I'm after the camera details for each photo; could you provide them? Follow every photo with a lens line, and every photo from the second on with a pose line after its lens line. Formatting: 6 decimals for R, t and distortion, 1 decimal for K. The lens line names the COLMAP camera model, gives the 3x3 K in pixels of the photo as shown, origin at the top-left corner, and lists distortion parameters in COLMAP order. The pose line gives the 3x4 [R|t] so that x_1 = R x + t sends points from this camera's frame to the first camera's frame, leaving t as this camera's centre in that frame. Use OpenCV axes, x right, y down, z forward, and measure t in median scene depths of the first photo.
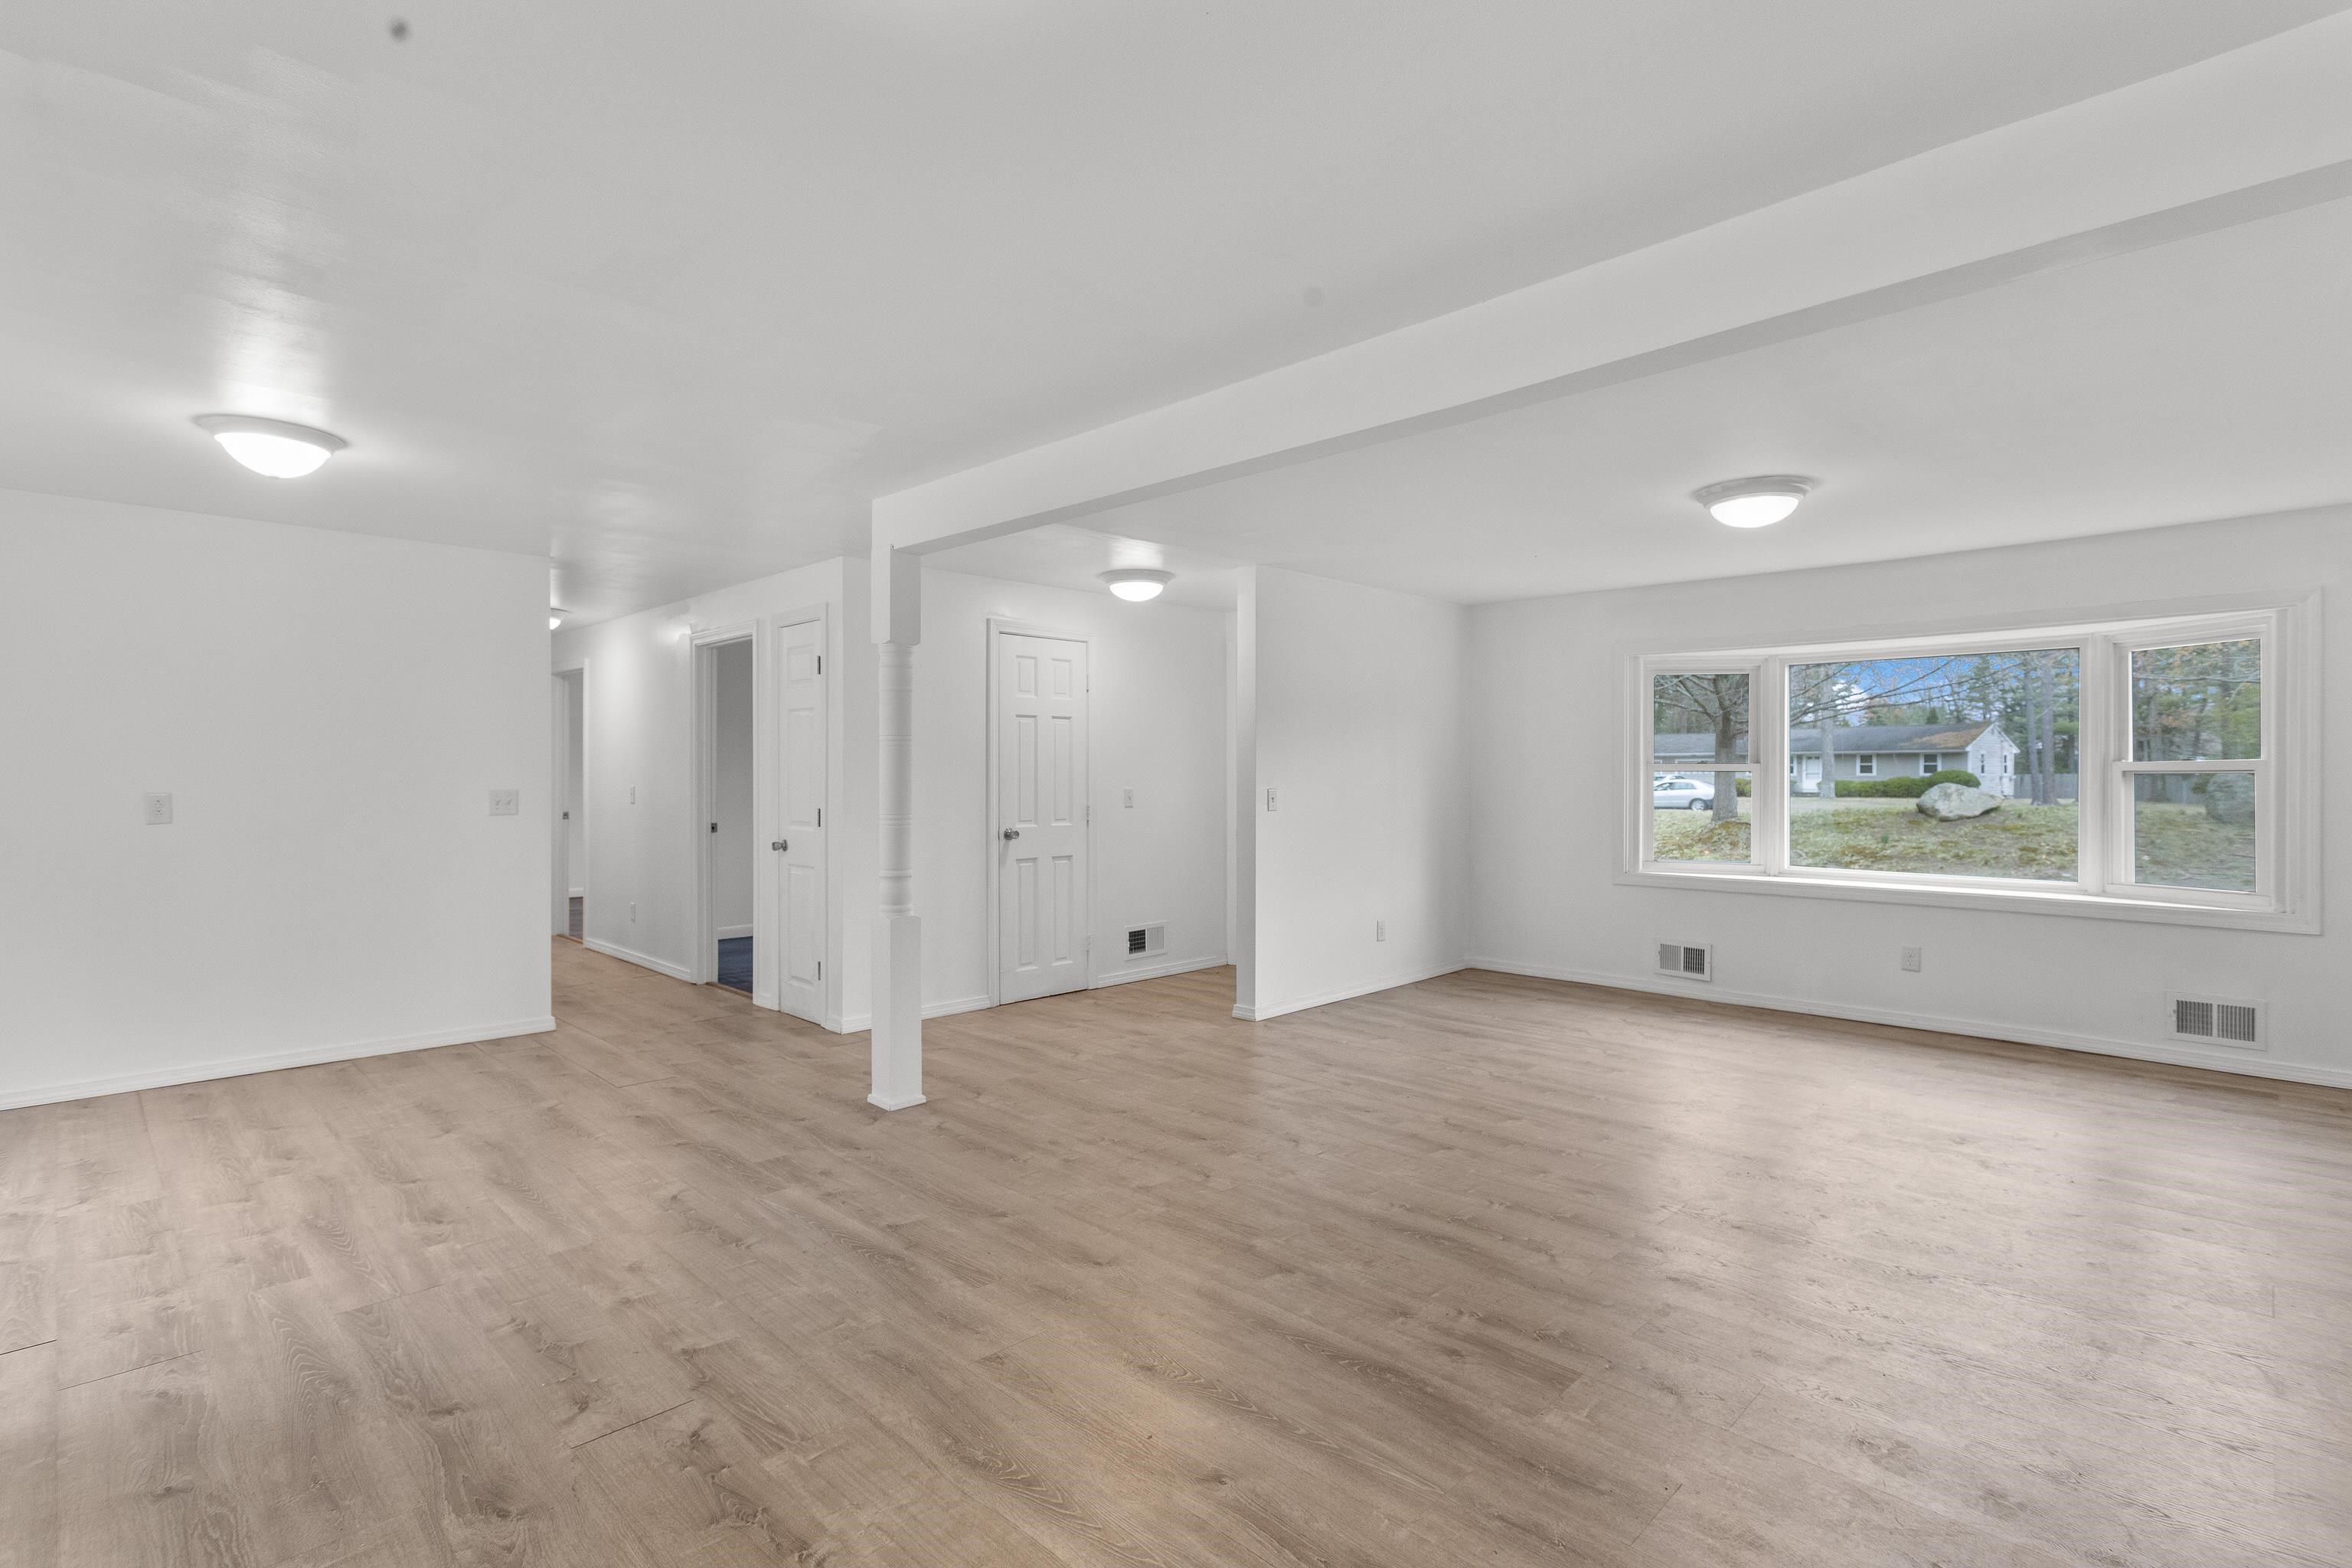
lens RADIAL K [[1110.6, 0, 1187.4], [0, 1110.6, 770.8], [0, 0, 1]] dist [-0.000322, 0.001613]
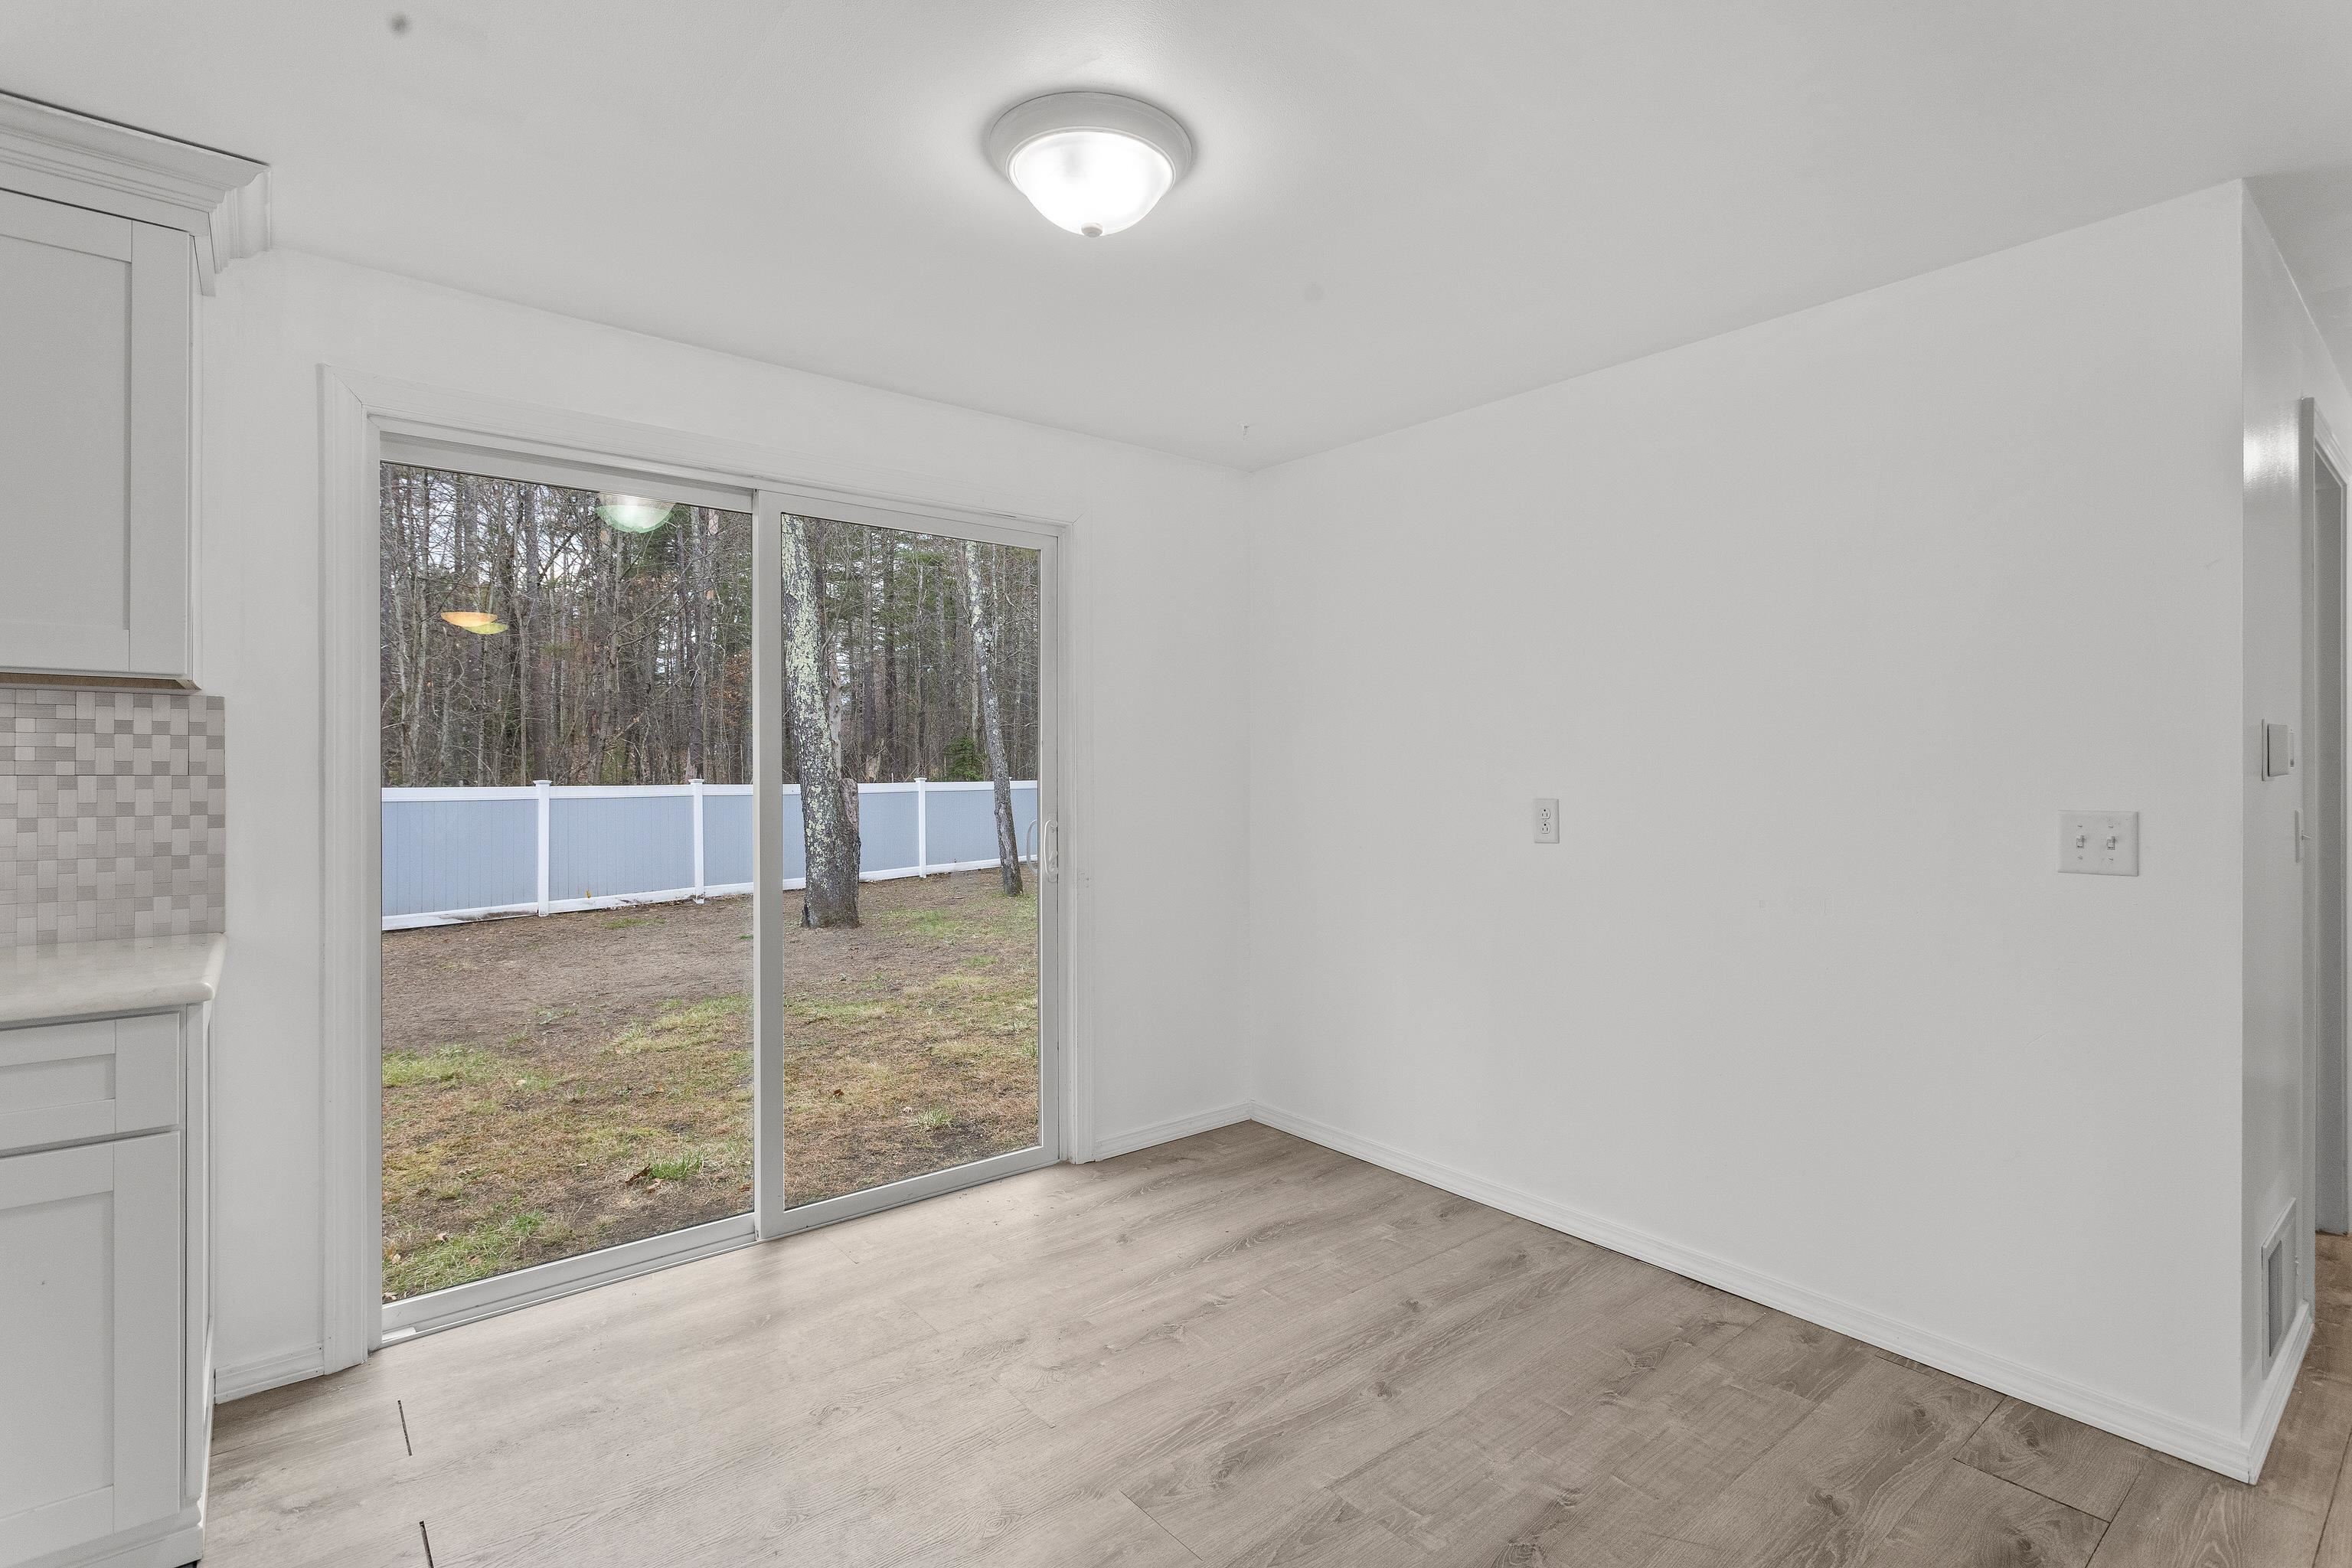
lens RADIAL K [[1110.6, 0, 1185.5], [0, 1110.6, 767.9], [0, 0, 1]] dist [-0.000322, 0.001613]
pose [[-0.098222, -0.001409, -0.995164, -0.253145], [0.000278, 0.999999, -0.001444, 0.002454], [0.995164, -0.000419, -0.098221, 1.001599]]
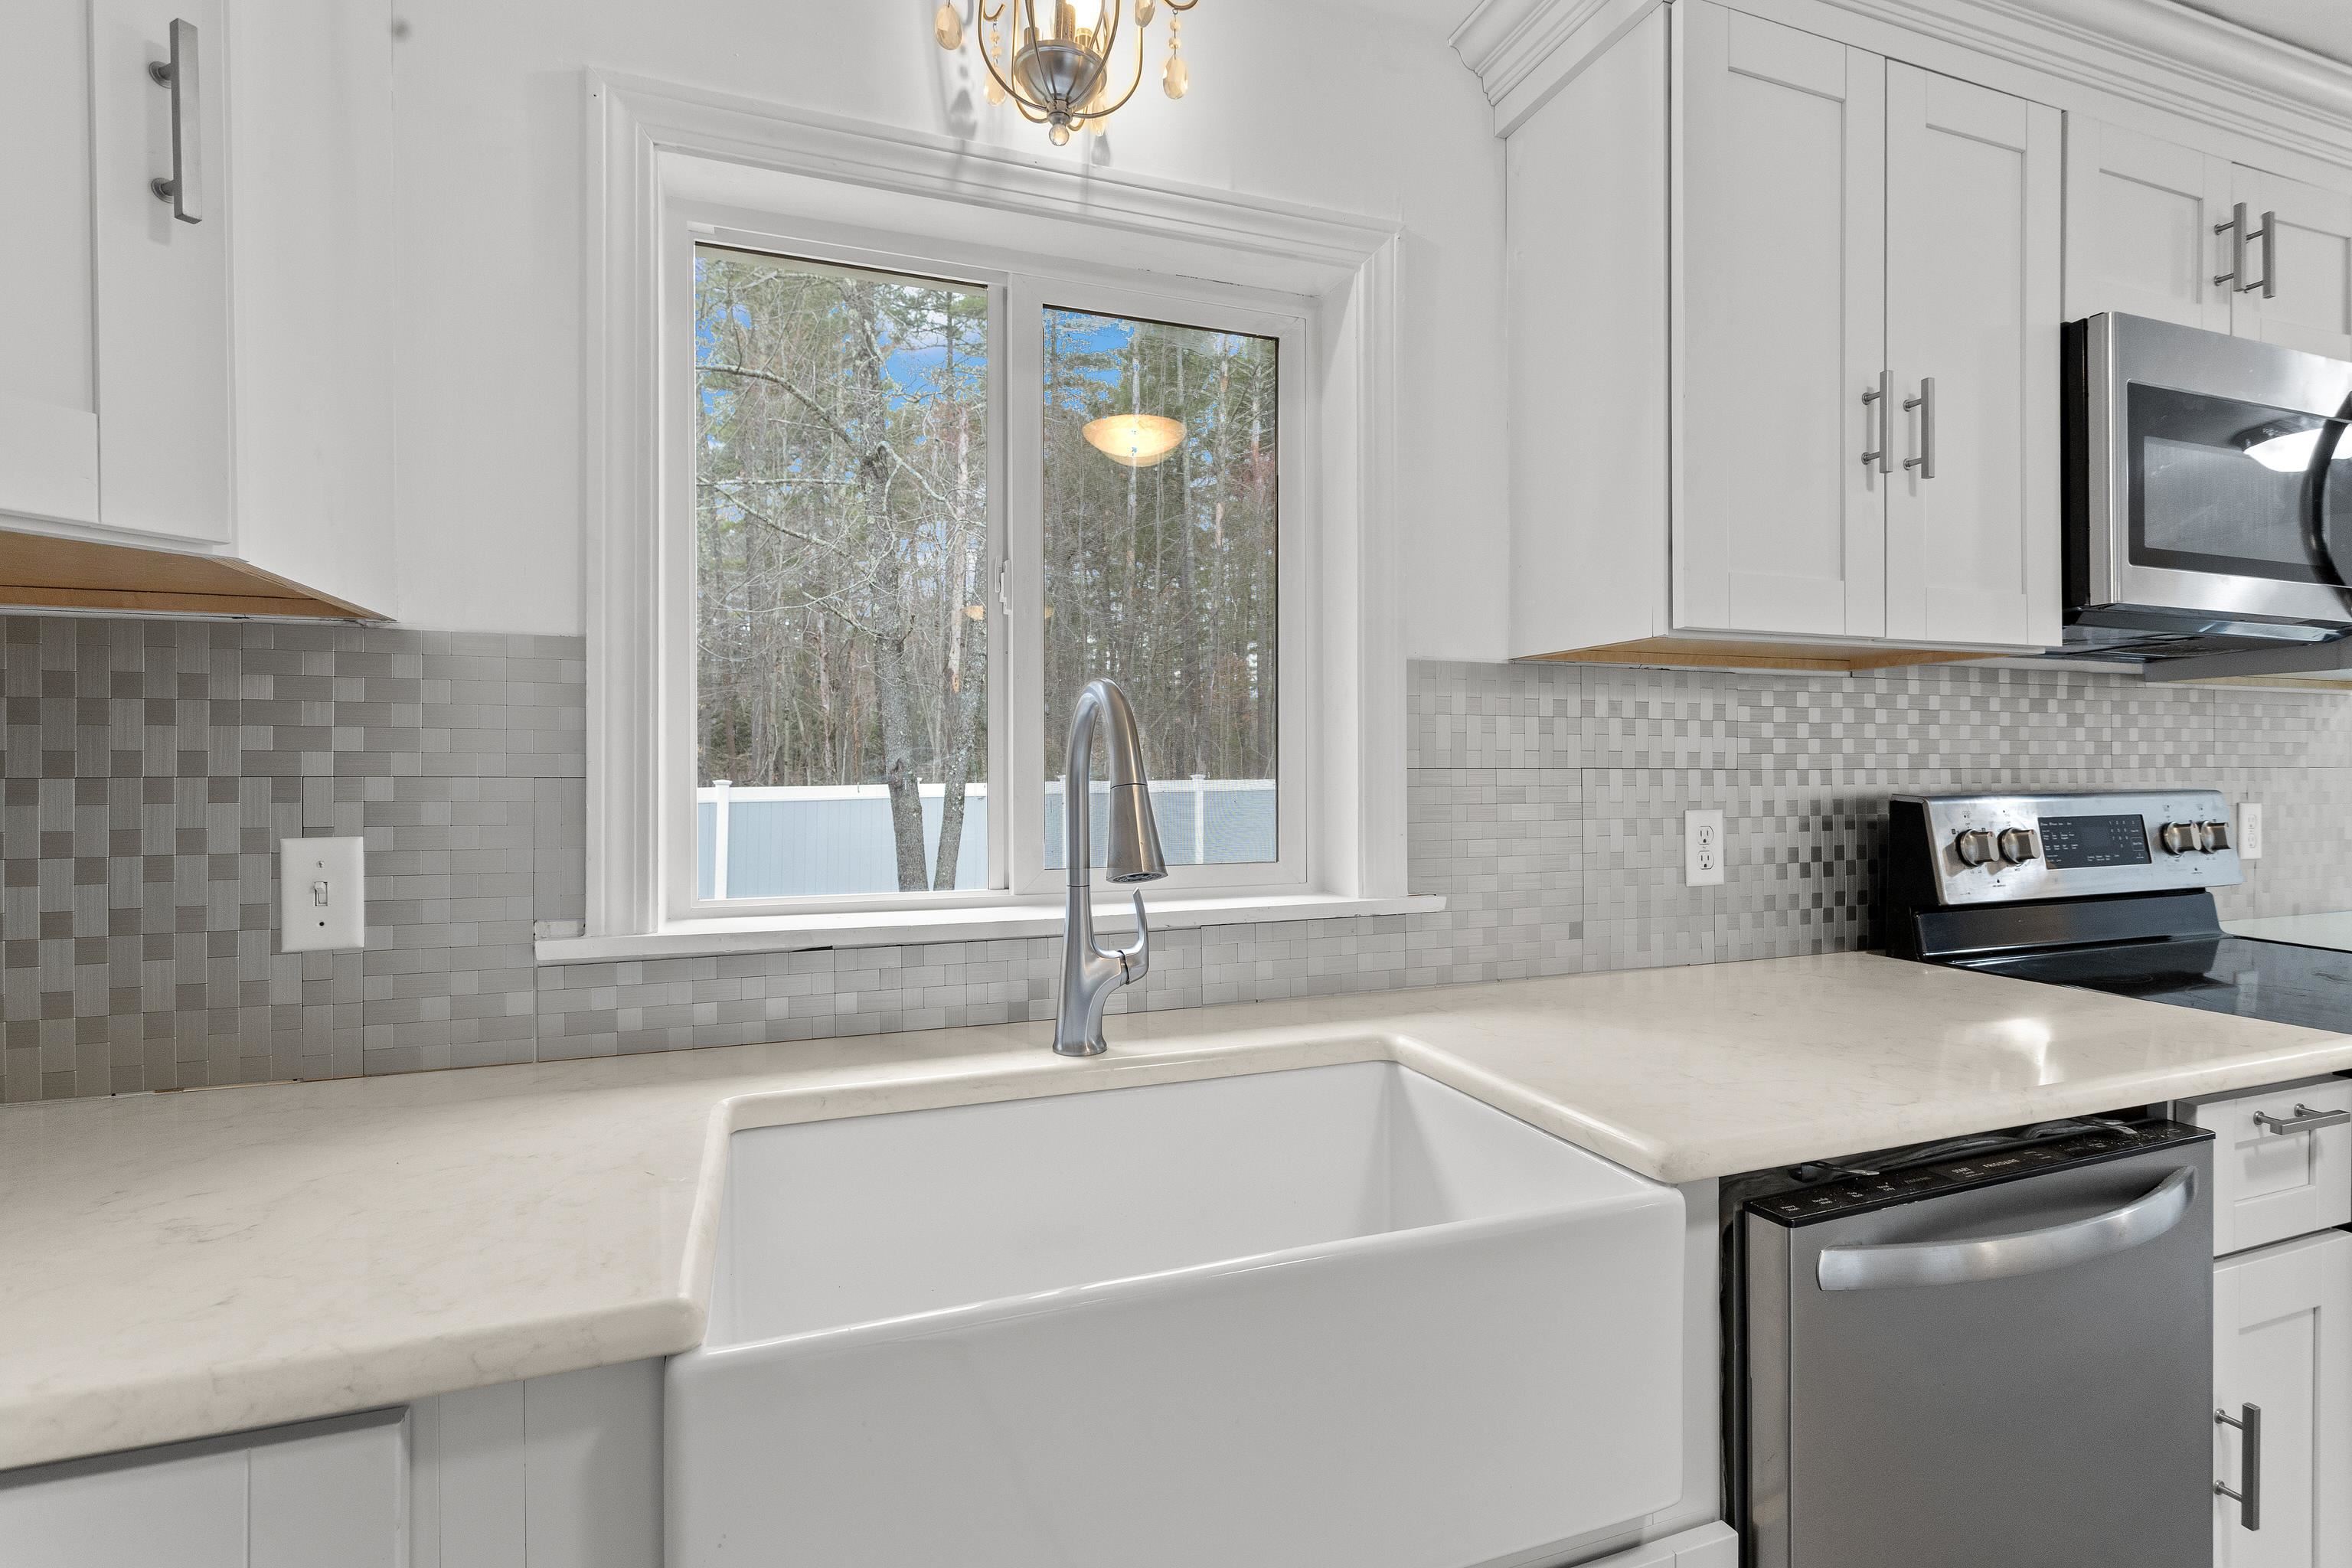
lens RADIAL K [[1110.6, 0, 1185.2], [0, 1110.6, 775.3], [0, 0, 1]] dist [-0.000322, 0.001613]
pose [[-0.426986, 0.009475, -0.904209, 0.088146], [0.004829, 0.999955, 0.008198, 0.000991], [0.904245, -0.000866, -0.427013, 0.096964]]
